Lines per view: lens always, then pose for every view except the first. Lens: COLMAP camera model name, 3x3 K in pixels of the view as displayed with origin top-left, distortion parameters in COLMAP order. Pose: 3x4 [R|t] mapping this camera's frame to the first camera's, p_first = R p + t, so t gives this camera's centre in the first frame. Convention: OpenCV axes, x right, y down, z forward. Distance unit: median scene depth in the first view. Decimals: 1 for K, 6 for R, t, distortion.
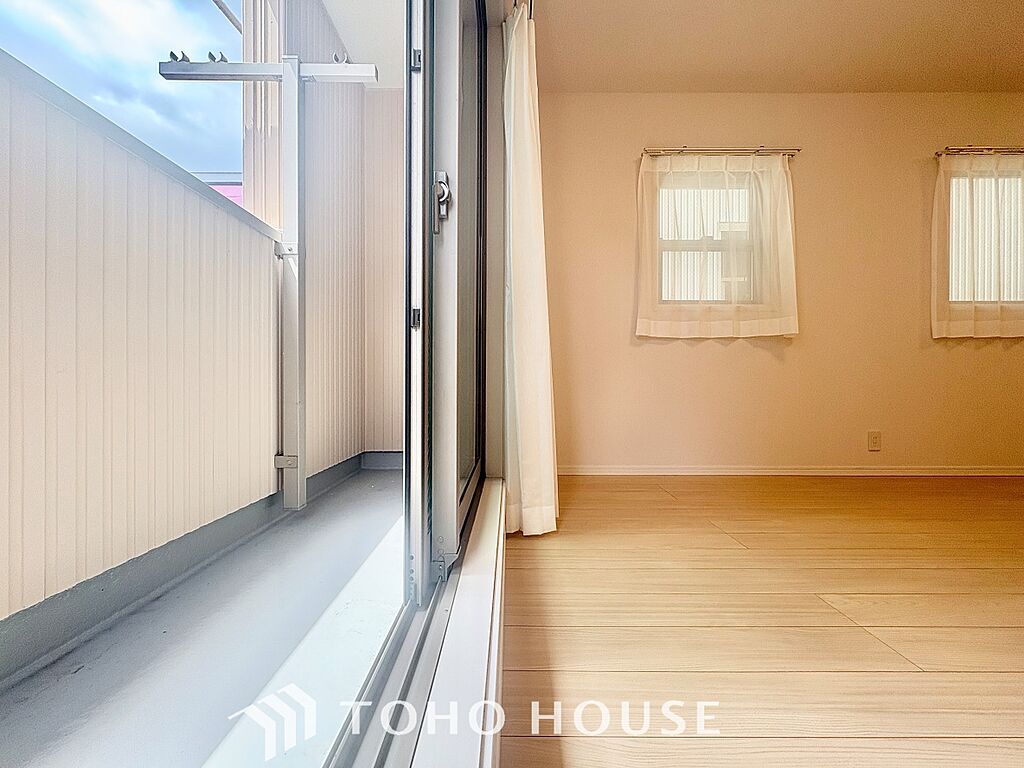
lens RADIAL K [[404.2, 0, 517.9], [0, 404.2, 389.4], [0, 0, 1]] dist [0.003424, -0.000295]
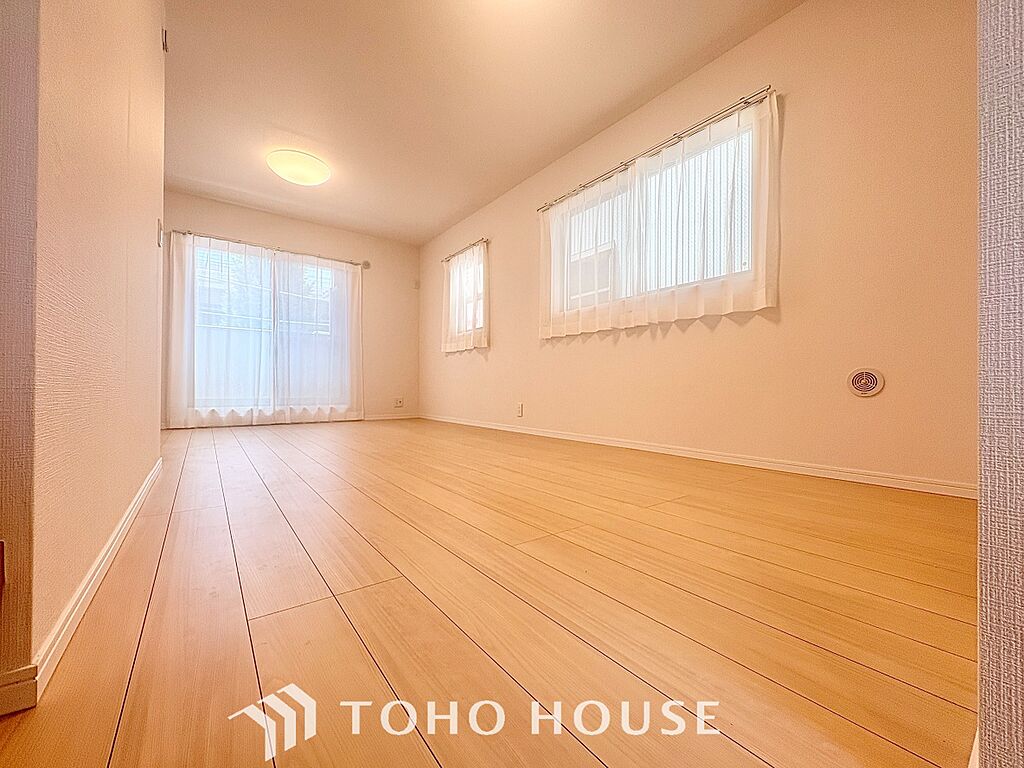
lens RADIAL K [[404.2, 0, 506.5], [0, 404.2, 382.8], [0, 0, 1]] dist [0.003424, -0.000295]
pose [[0.591079, -0.004085, -0.806603, 2.106169], [0.017950, 0.999806, 0.008090, 0.013374], [0.806414, -0.019260, 0.591038, 0.041119]]
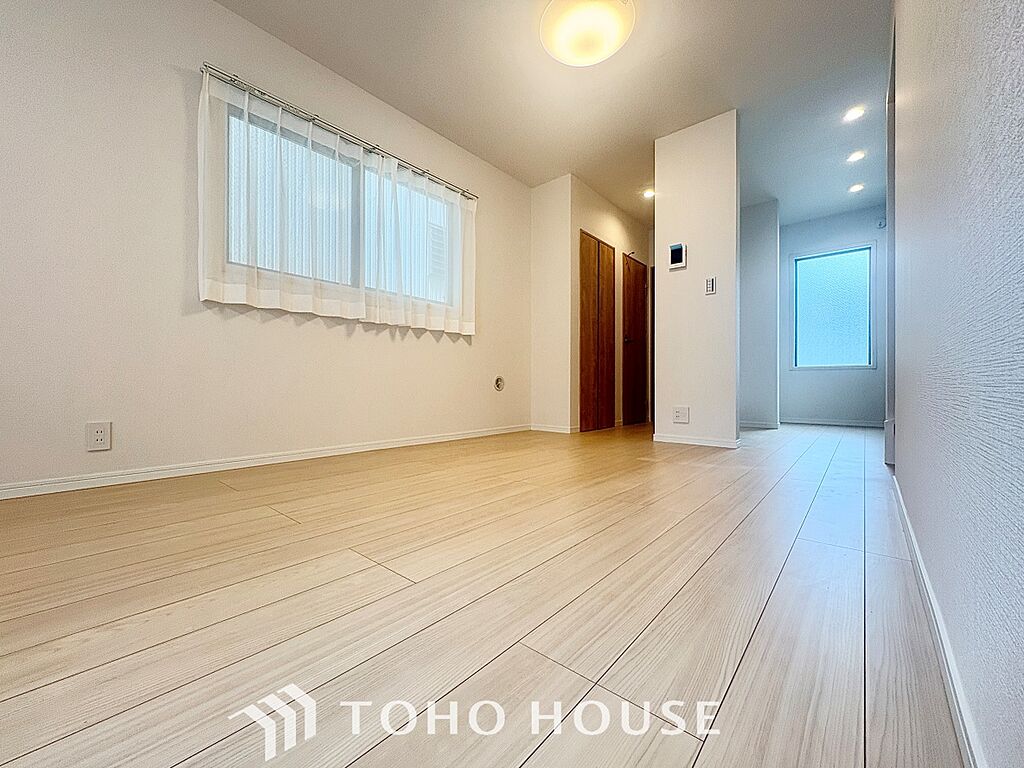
lens RADIAL K [[404.2, 0, 505.5], [0, 404.2, 381.0], [0, 0, 1]] dist [0.003424, -0.000295]
pose [[0.670606, 0.009237, 0.741756, 0.835296], [-0.025126, 0.999632, 0.010269, 0.008276], [-0.741388, -0.025524, 0.670591, 0.007499]]
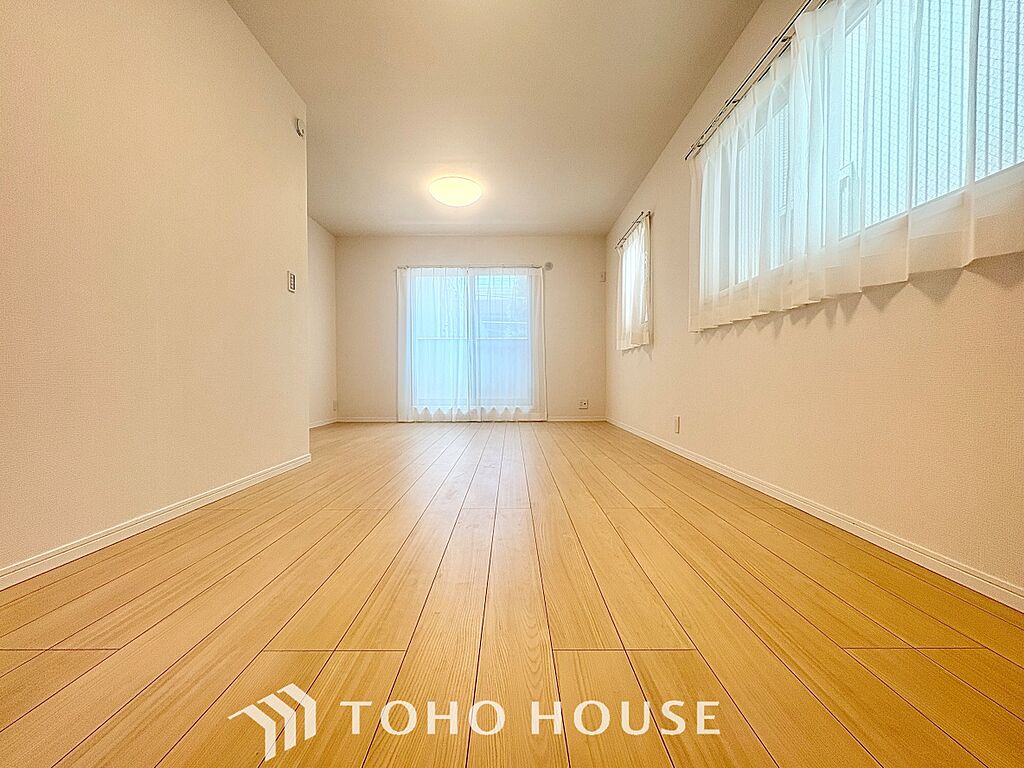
lens RADIAL K [[404.2, 0, 511.2], [0, 404.2, 380.2], [0, 0, 1]] dist [0.003424, -0.000295]
pose [[-0.007044, 0.006697, -0.999953, 2.086622], [0.032289, 0.999458, 0.006466, -0.024381], [0.999454, -0.032242, -0.007257, 0.518044]]
